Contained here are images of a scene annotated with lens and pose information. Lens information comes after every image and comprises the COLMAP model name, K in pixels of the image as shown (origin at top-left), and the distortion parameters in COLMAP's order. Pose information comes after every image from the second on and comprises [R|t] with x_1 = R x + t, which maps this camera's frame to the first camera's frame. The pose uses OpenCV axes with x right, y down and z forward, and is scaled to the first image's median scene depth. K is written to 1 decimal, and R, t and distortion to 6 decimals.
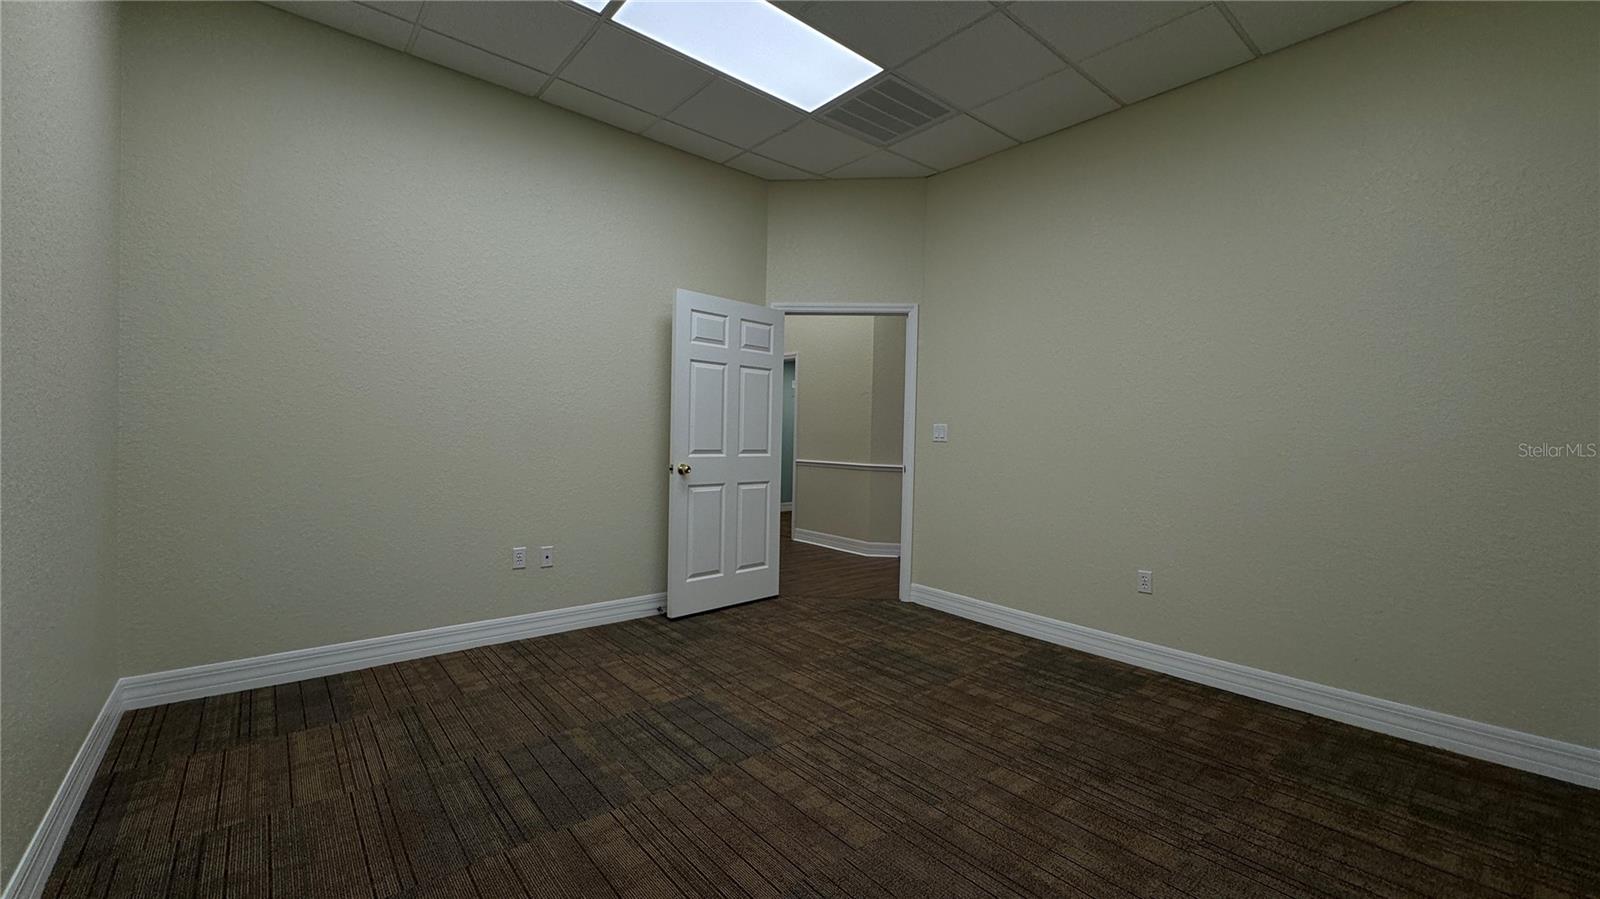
lens RADIAL K [[640.3, 0, 799.3], [0, 640.3, 429.5], [0, 0, 1]] dist [0.012480, -0.000064]
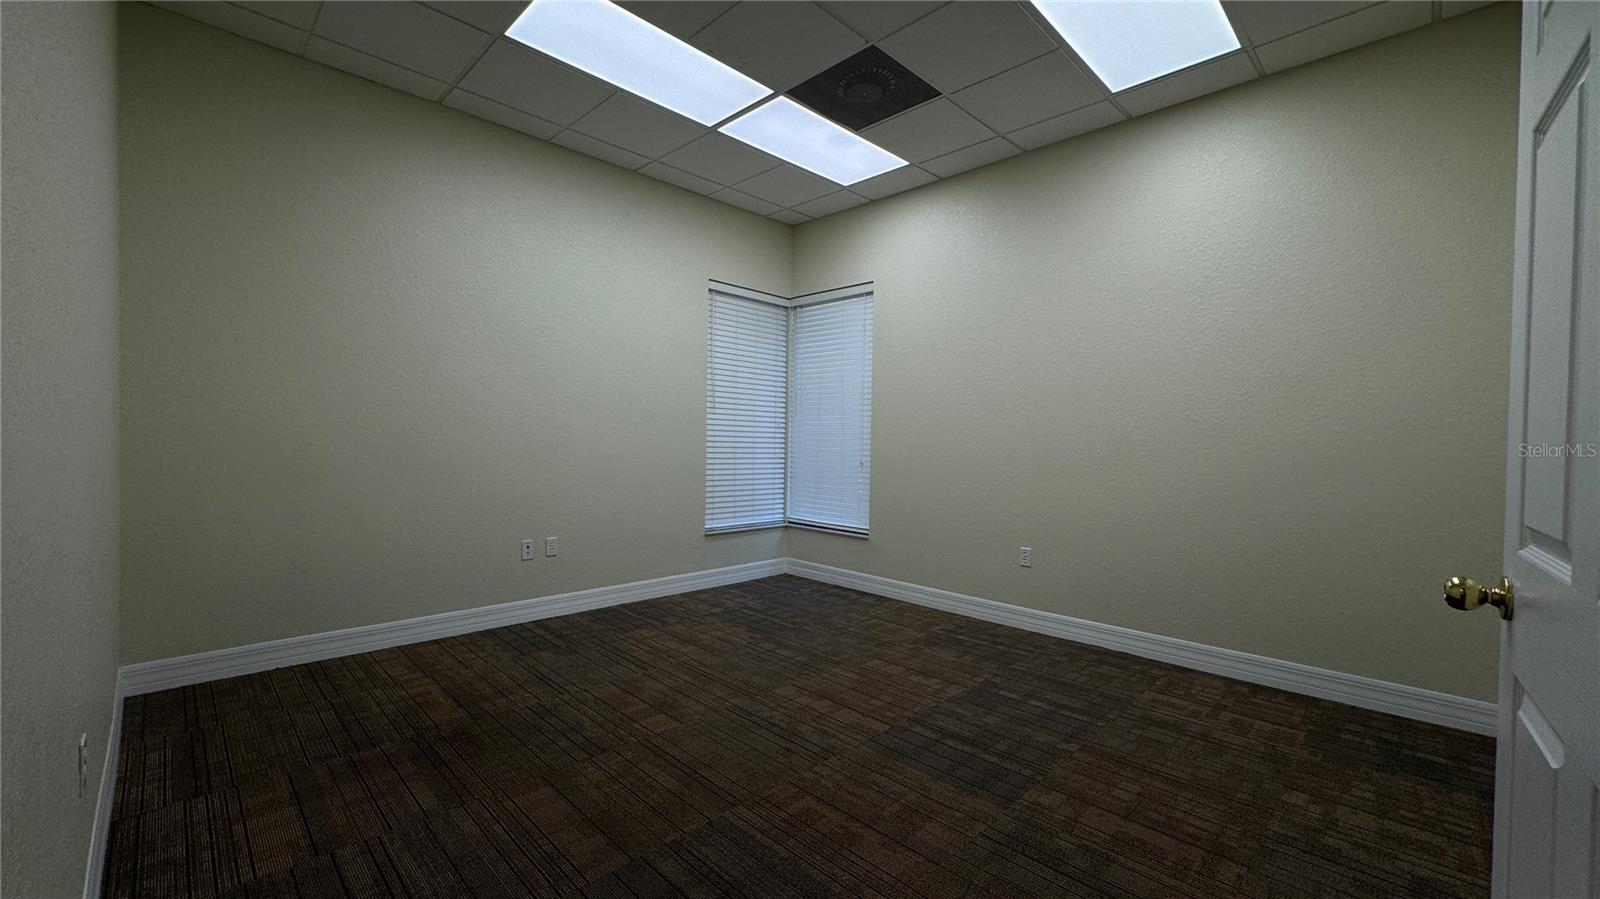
lens RADIAL K [[638.7, 0, 800.0], [0, 638.7, 449.5], [0, 0, 1]] dist [-0.001287, -0.000017]
pose [[-0.995544, -0.039571, -0.085588, 0.134482], [-0.039934, 0.999199, 0.002539, 0.019108], [0.085419, 0.005945, -0.996327, 1.545836]]
